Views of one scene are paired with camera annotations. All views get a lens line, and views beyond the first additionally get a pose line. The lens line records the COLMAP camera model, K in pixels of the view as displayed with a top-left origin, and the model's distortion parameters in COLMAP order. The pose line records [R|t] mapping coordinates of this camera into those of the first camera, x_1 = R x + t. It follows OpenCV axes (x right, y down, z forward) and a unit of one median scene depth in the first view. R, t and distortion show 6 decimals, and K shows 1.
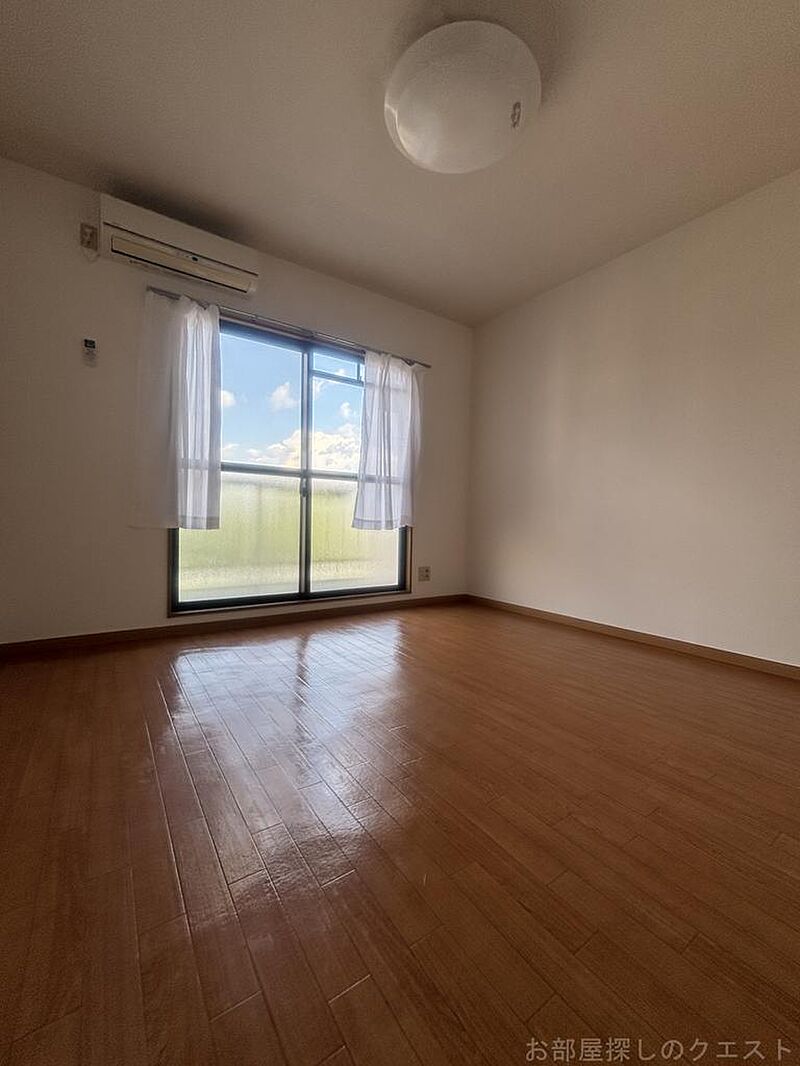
lens RADIAL K [[433.7, 0, 399.2], [0, 433.7, 531.0], [0, 0, 1]] dist [0.000011, -0.001187]
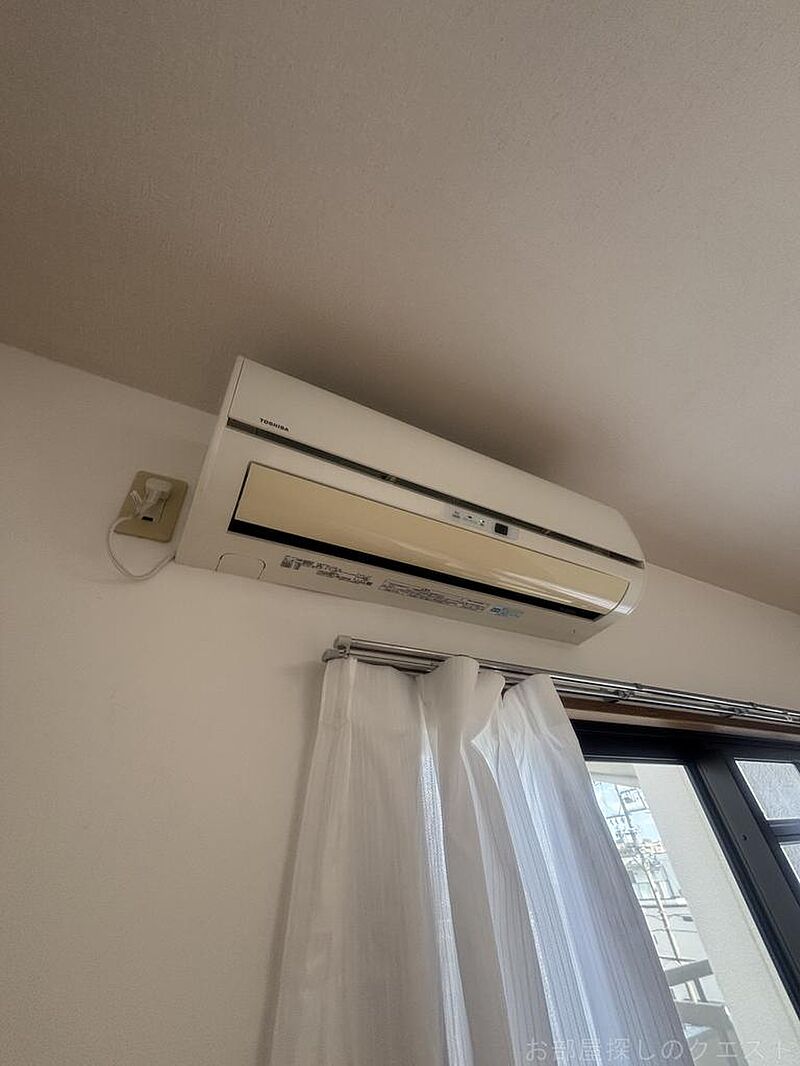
lens RADIAL K [[433.7, 0, 396.2], [0, 433.7, 527.2], [0, 0, 1]] dist [0.000011, -0.001187]
pose [[0.987687, -0.155736, -0.014838, -0.471819], [0.105172, 0.731218, -0.673987, -0.392933], [0.115814, 0.664128, 0.738594, 0.691039]]
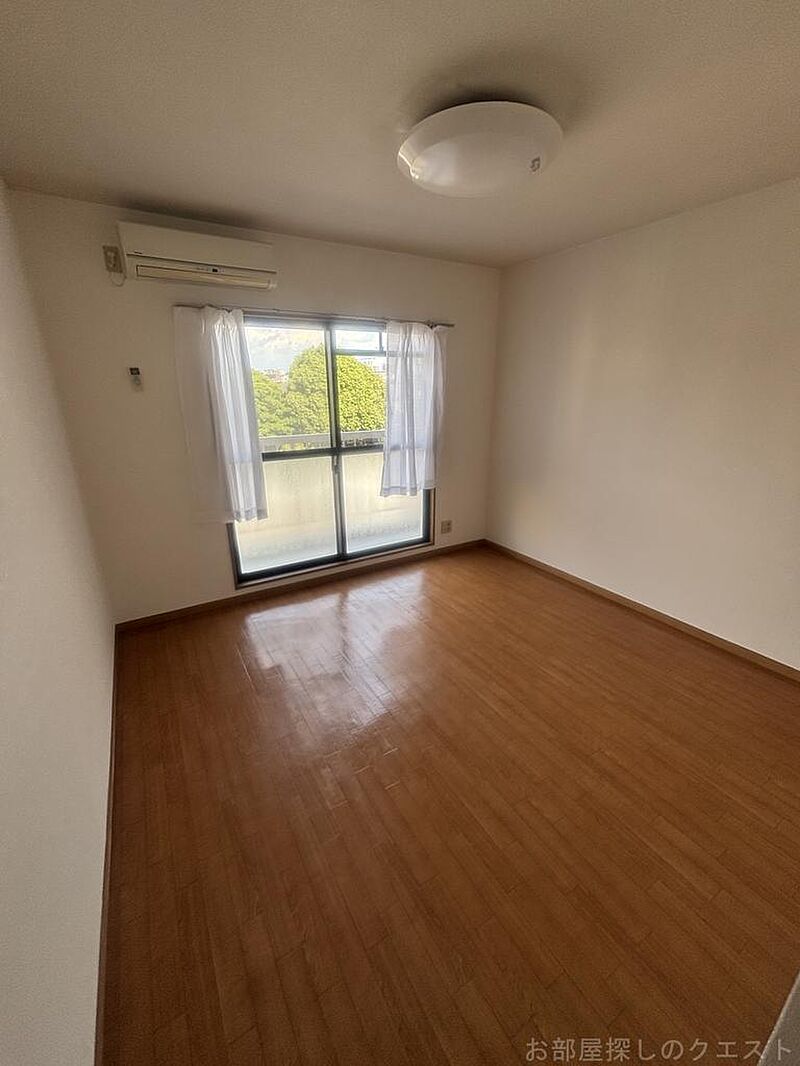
lens RADIAL K [[433.7, 0, 396.3], [0, 433.7, 533.2], [0, 0, 1]] dist [0.000011, -0.001187]
pose [[0.997084, -0.005527, -0.076109, 0.019620], [0.027988, 0.954356, 0.297358, -0.293867], [0.070991, -0.298621, 0.951728, -0.096412]]
